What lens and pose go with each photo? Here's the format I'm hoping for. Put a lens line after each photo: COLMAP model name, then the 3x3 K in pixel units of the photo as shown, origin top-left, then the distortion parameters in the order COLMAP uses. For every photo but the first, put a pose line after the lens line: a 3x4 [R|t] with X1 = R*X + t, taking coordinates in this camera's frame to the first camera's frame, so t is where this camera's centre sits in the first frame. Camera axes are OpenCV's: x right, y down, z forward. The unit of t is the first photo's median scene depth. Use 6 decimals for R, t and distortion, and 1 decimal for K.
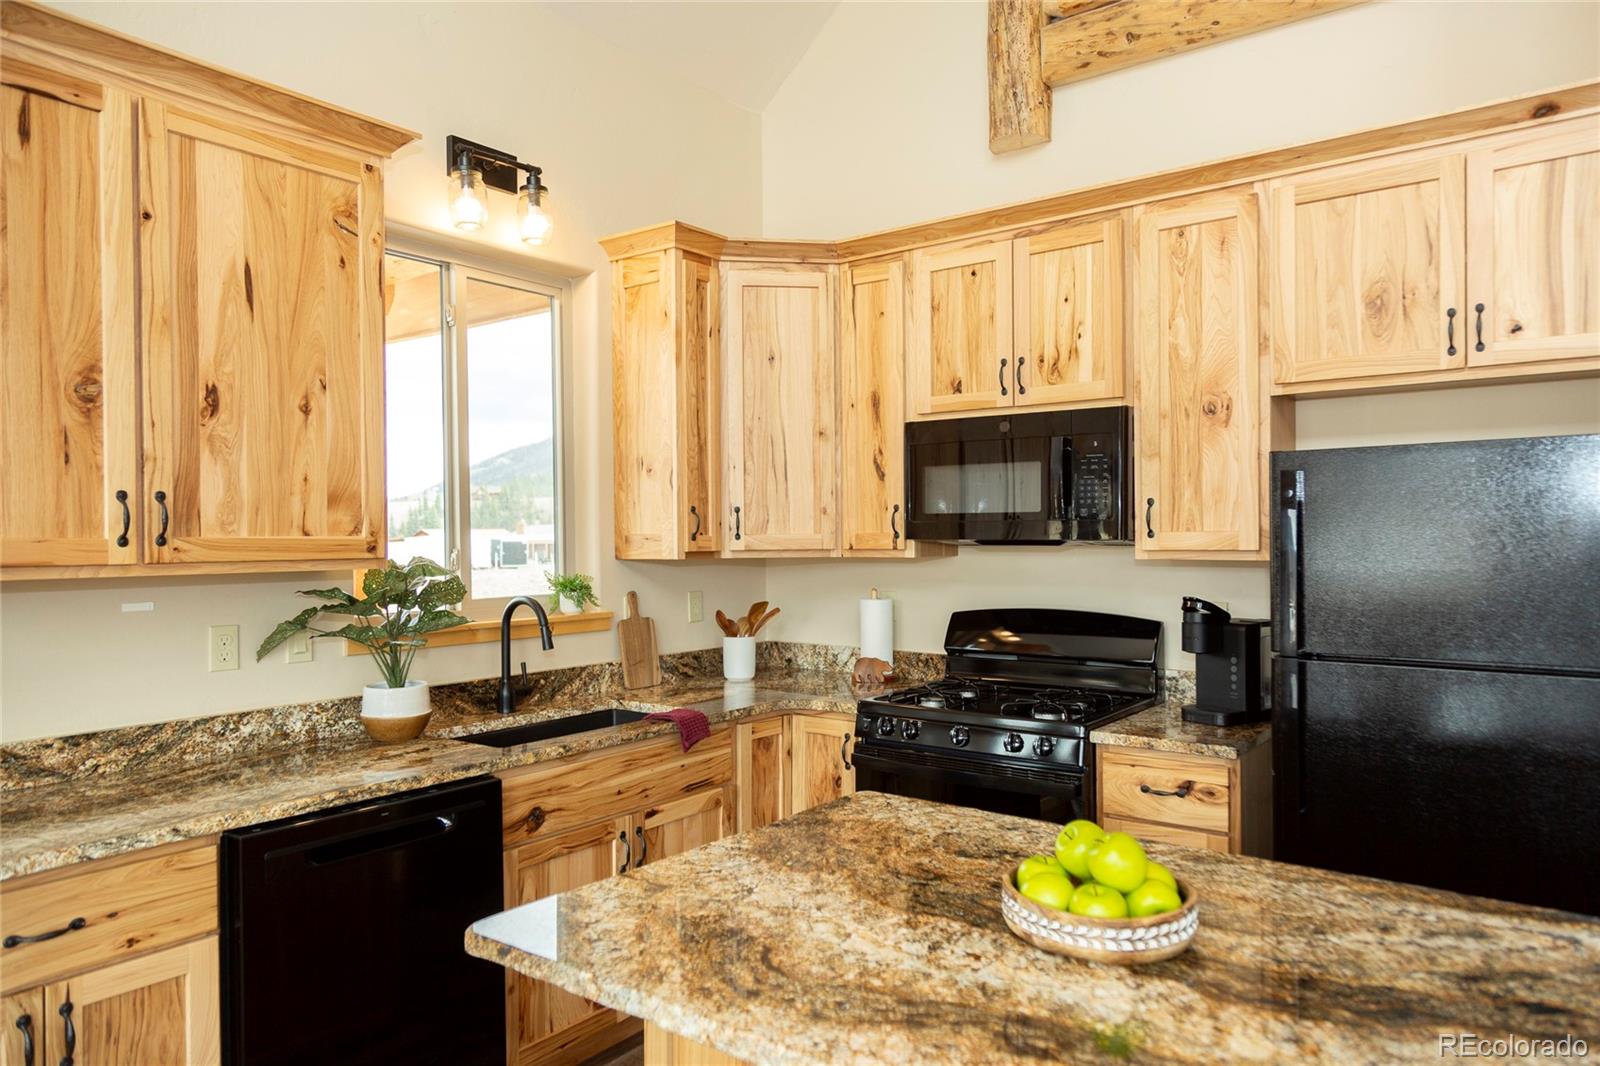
lens RADIAL K [[1053.2, 0, 811.9], [0, 1053.2, 538.6], [0, 0, 1]] dist [0.006859, 0.006467]
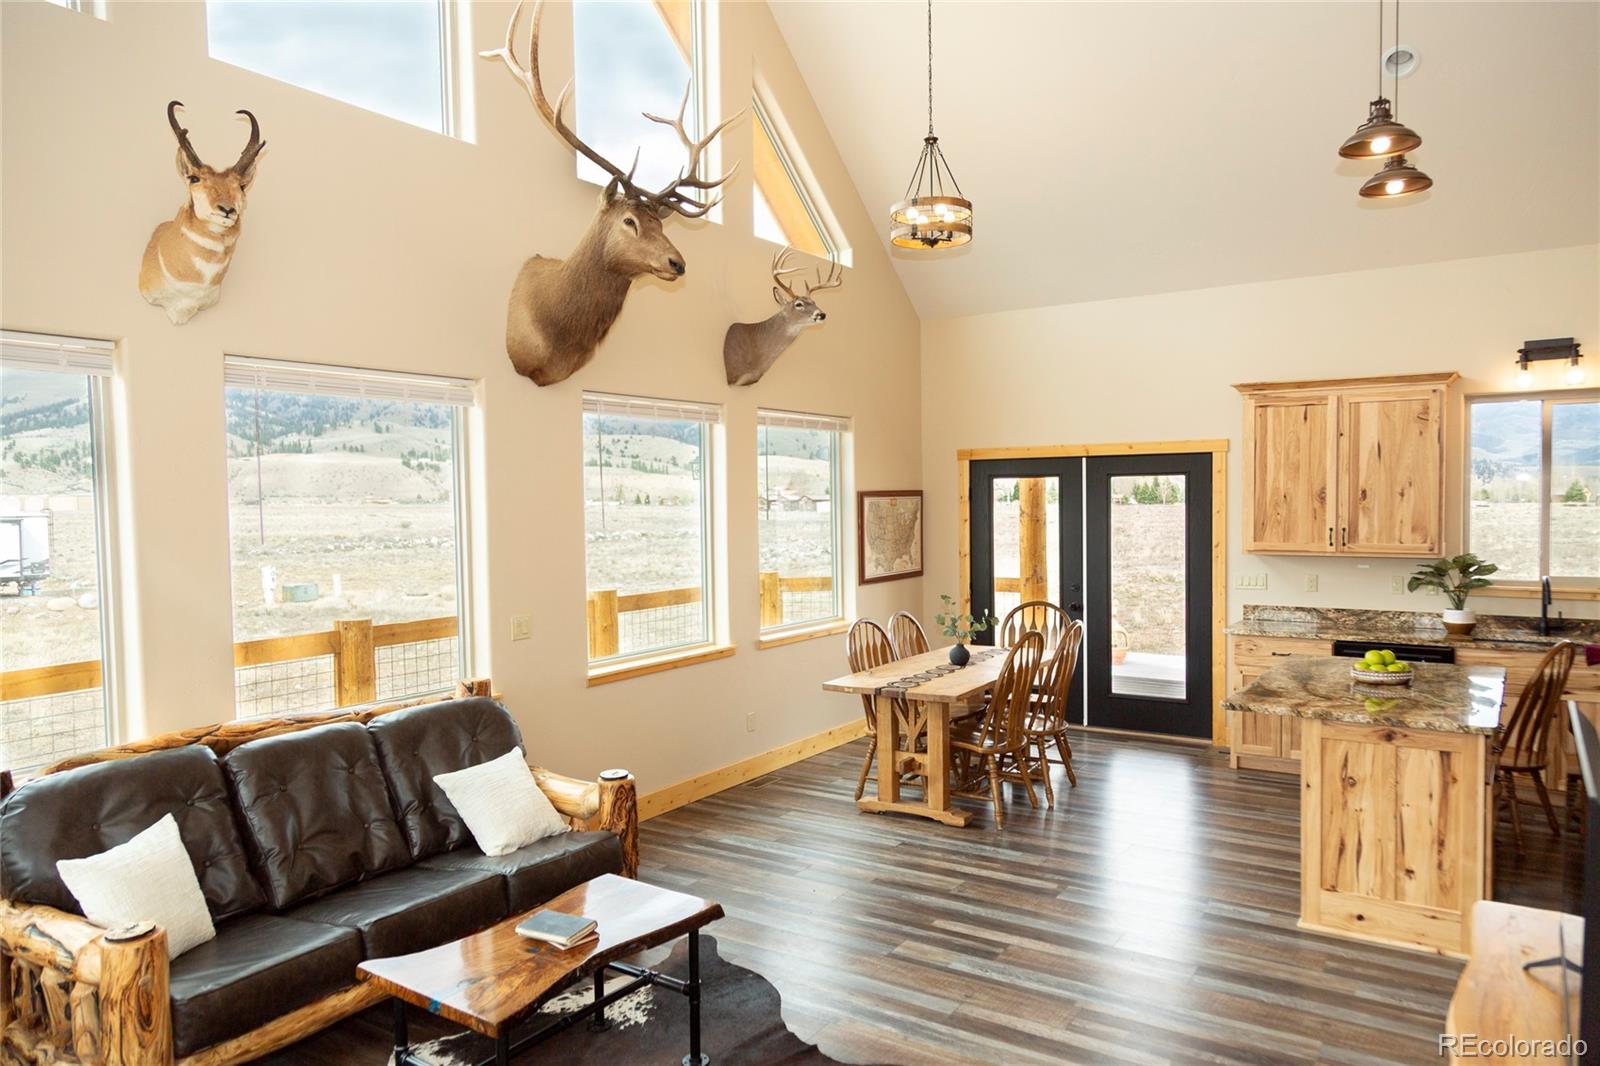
lens RADIAL K [[1078.6, 0, 805.3], [0, 1078.6, 533.8], [0, 0, 1]] dist [0.008449, -0.000652]
pose [[0.060173, 0.043641, -0.997234, 1.772872], [0.008210, 0.998988, 0.044214, -0.133522], [0.998154, -0.010848, 0.059753, -0.522138]]
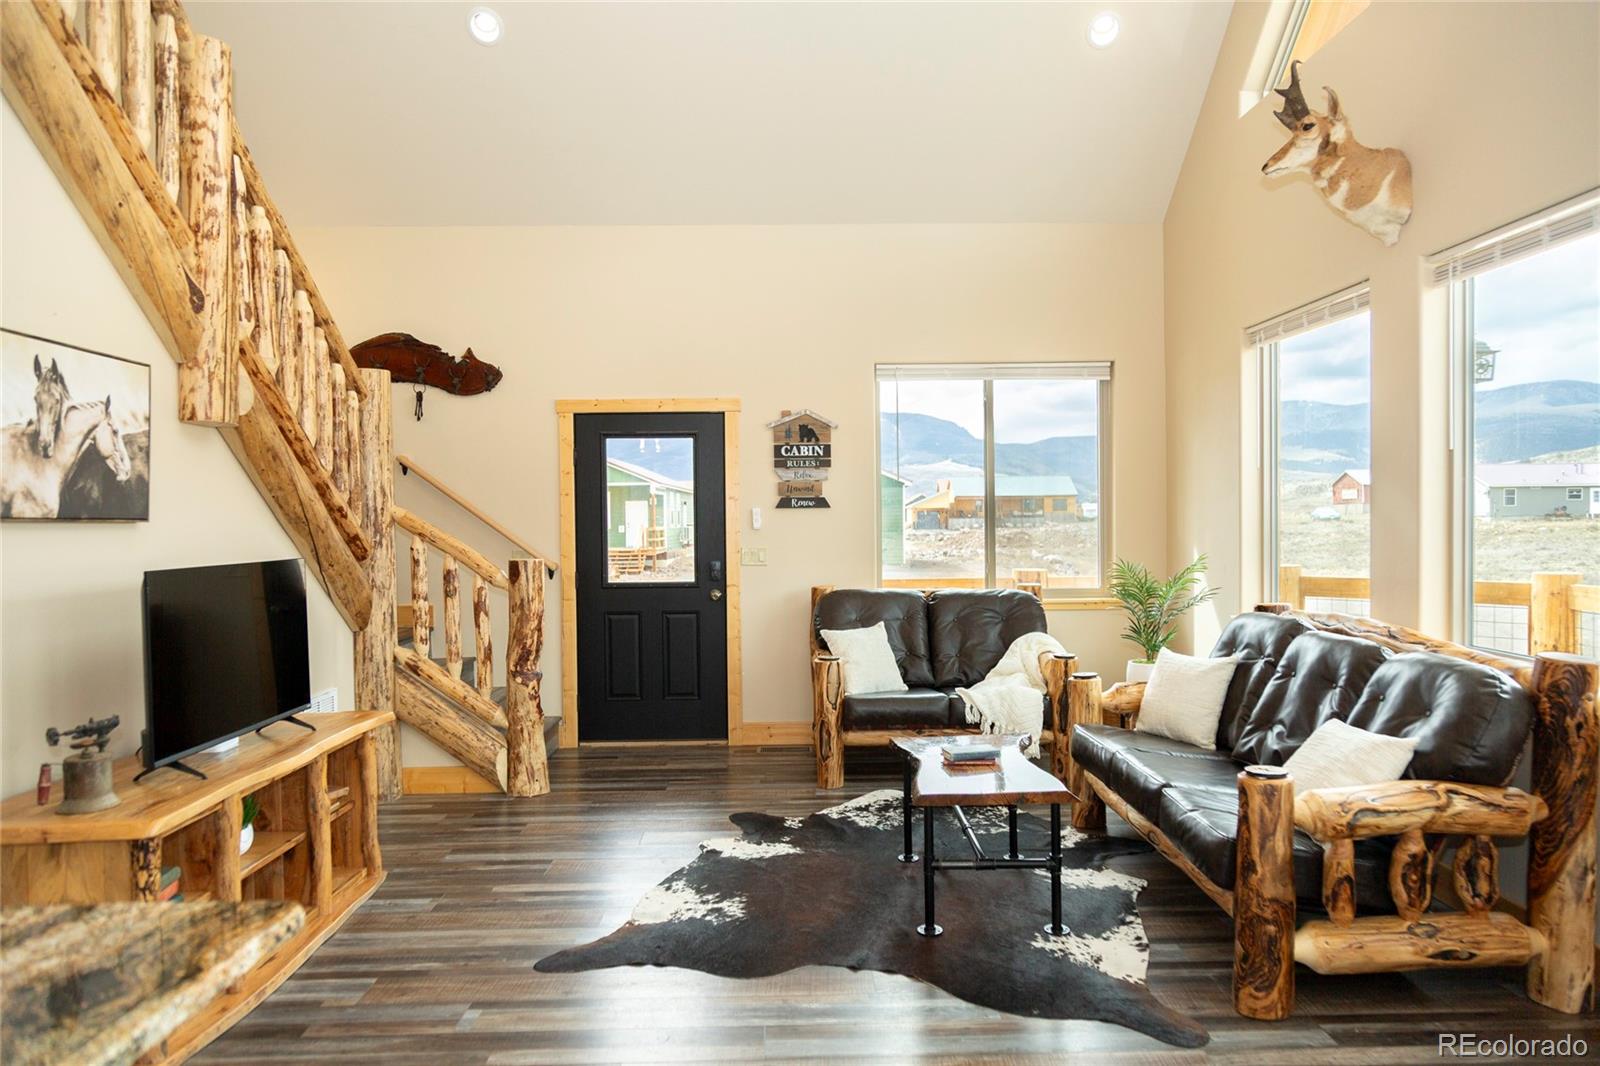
lens RADIAL K [[1053.2, 0, 811.9], [0, 1053.2, 538.6], [0, 0, 1]] dist [0.006859, 0.006467]
pose [[-0.617455, -0.002131, 0.786603, -0.260604], [0.018888, 0.999668, 0.017534, 0.011655], [-0.786379, 0.025684, -0.617210, 0.276063]]
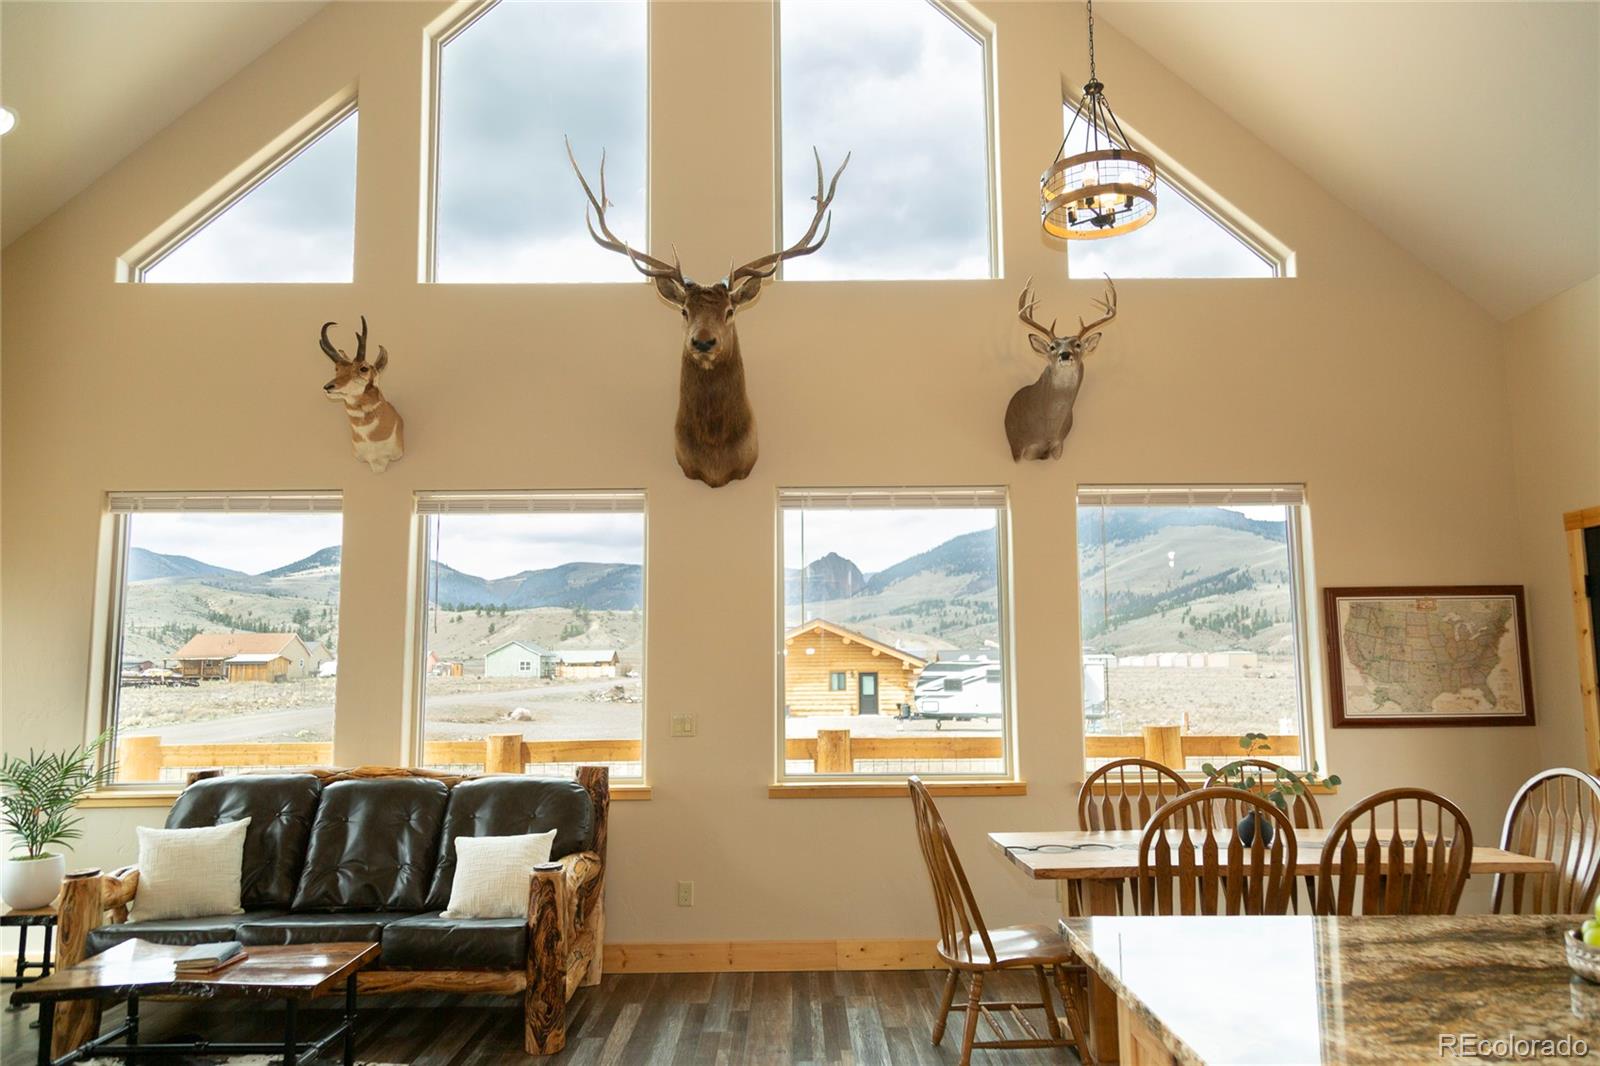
lens RADIAL K [[1078.6, 0, 805.3], [0, 1078.6, 533.8], [0, 0, 1]] dist [0.008449, -0.000652]
pose [[-0.796634, -0.058331, -0.601641, 0.906612], [0.013208, 0.993415, -0.113804, -0.011285], [0.604318, -0.098607, -0.790618, 0.712138]]
